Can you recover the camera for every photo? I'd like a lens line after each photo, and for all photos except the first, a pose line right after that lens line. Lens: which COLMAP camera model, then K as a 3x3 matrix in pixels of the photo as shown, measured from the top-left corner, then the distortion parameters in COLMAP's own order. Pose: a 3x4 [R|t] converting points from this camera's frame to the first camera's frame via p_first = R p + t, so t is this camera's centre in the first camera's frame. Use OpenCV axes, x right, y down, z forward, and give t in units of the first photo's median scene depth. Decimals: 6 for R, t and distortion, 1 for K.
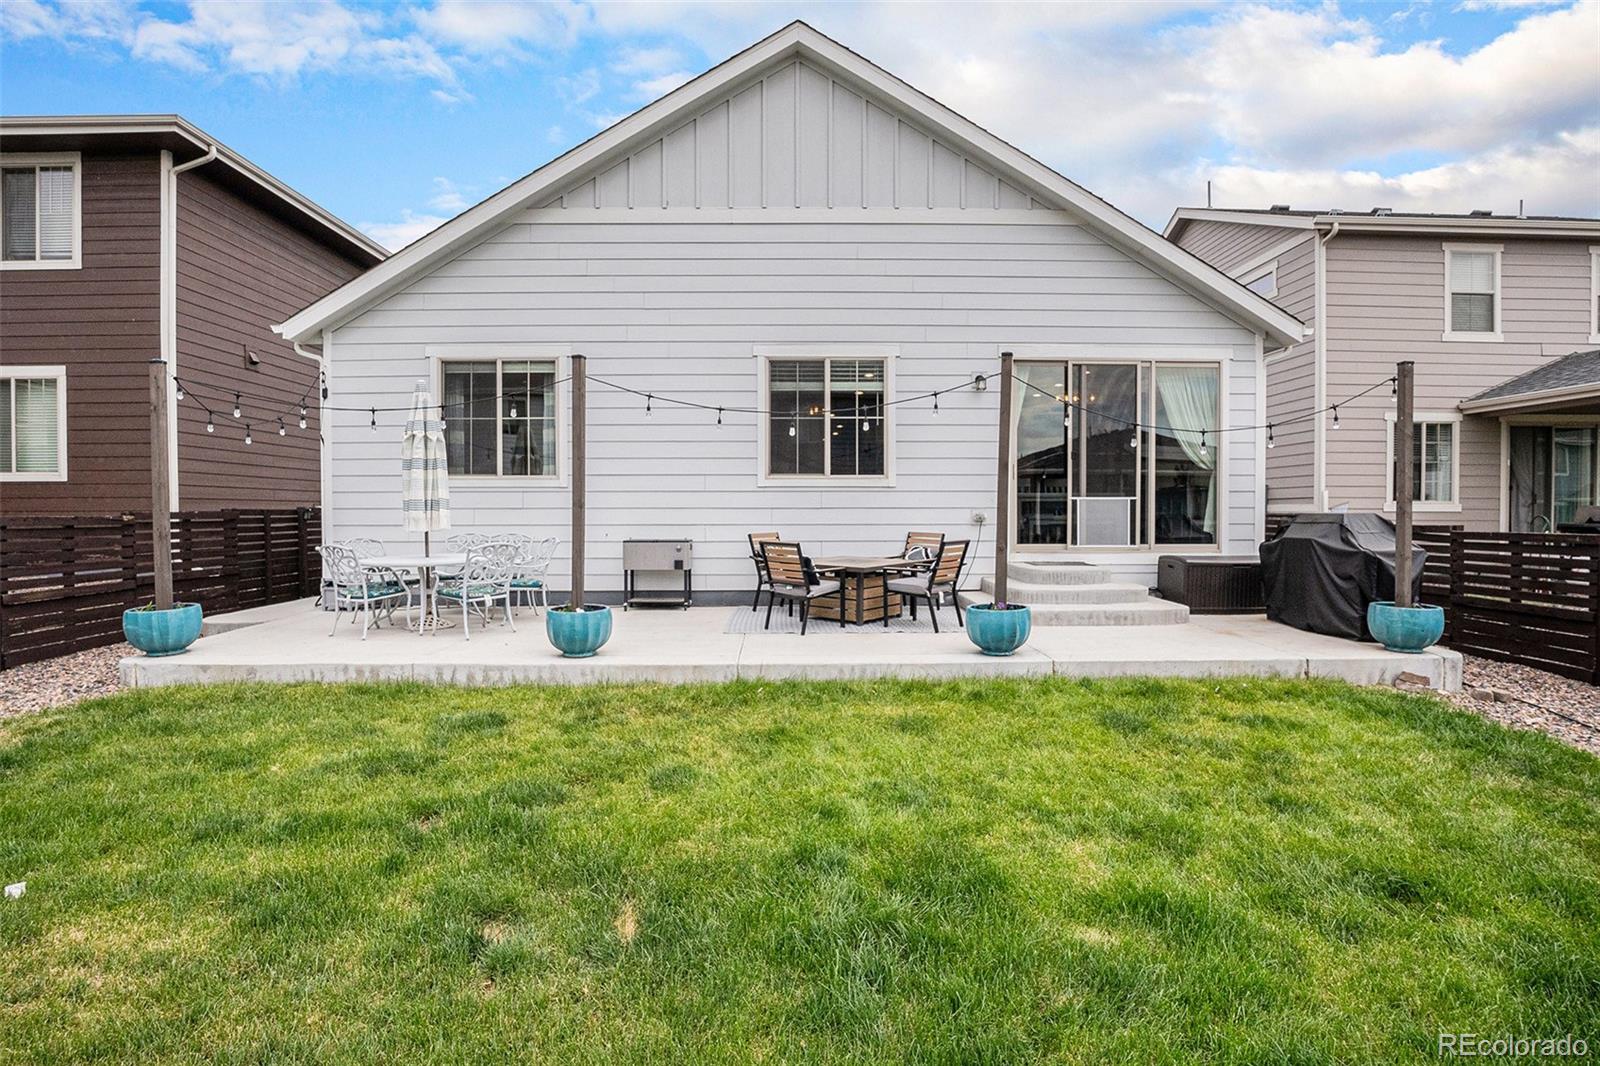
lens RADIAL K [[774.8, 0, 802.4], [0, 774.8, 513.7], [0, 0, 1]] dist [-0.031104, 0.000494]
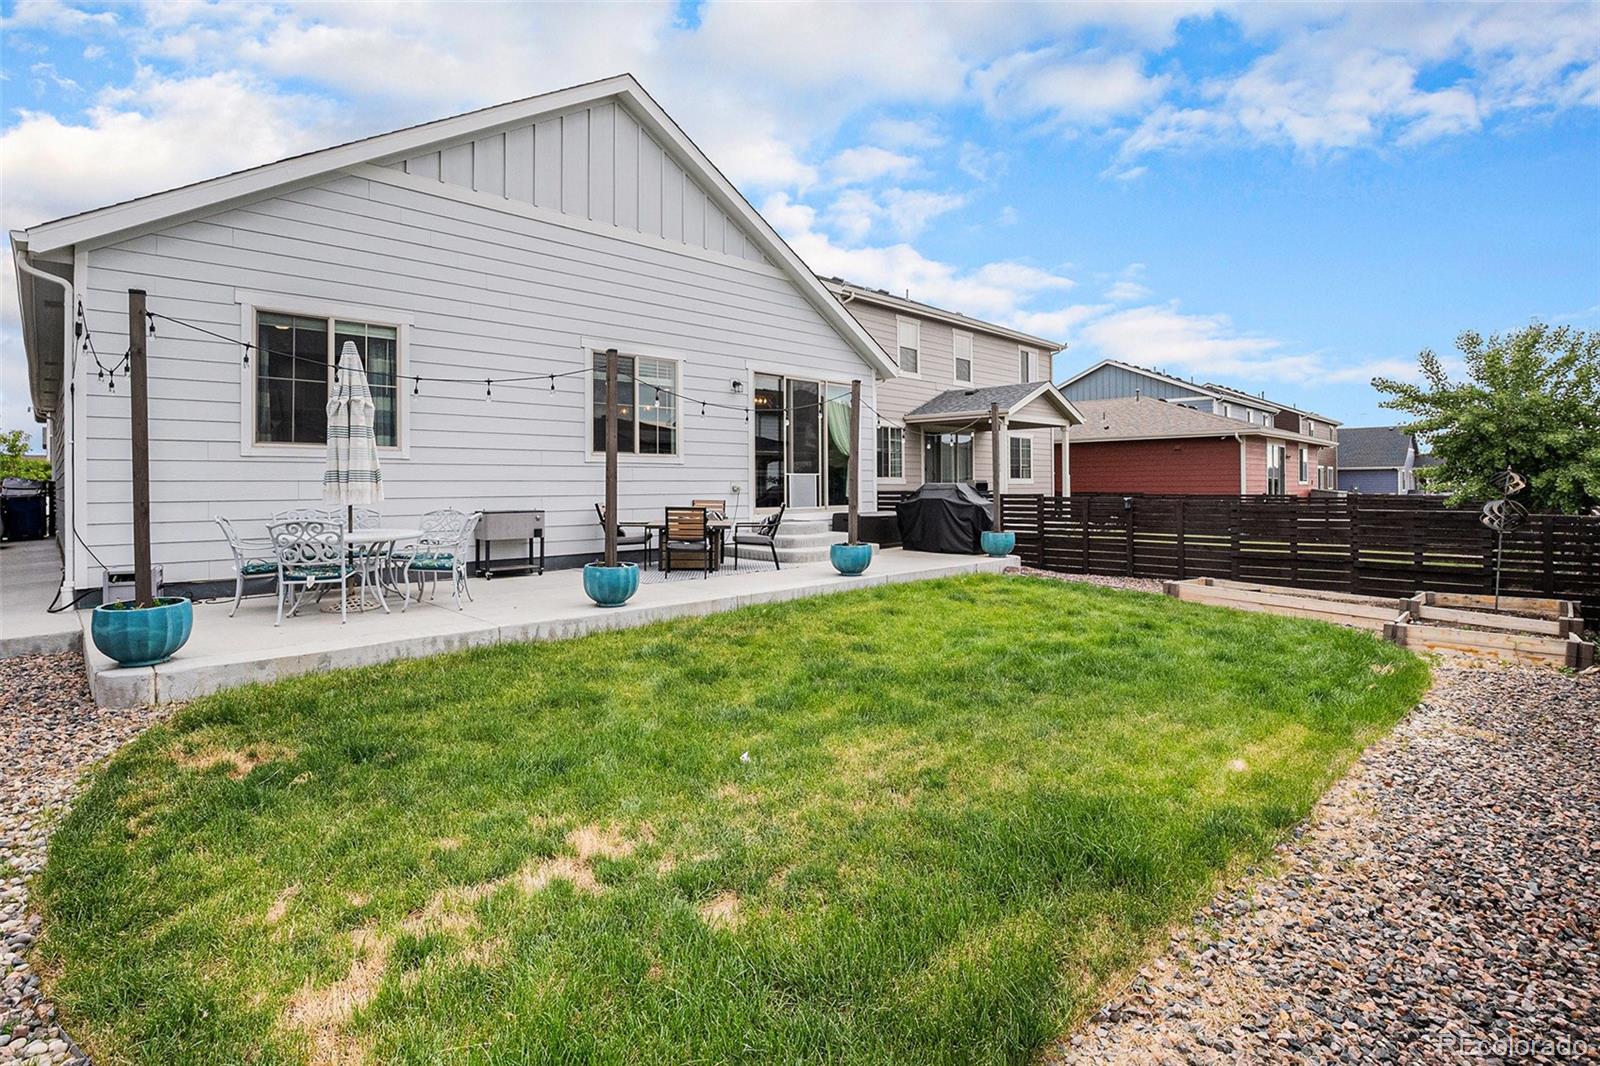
lens RADIAL K [[724.7, 0, 797.2], [0, 724.7, 480.2], [0, 0, 1]] dist [-0.017289, 0.000174]
pose [[0.750972, 0.001737, 0.660331, -0.532225], [0.004108, 0.999965, -0.007301, 0.001629], [-0.660321, 0.008195, 0.750939, -0.009040]]
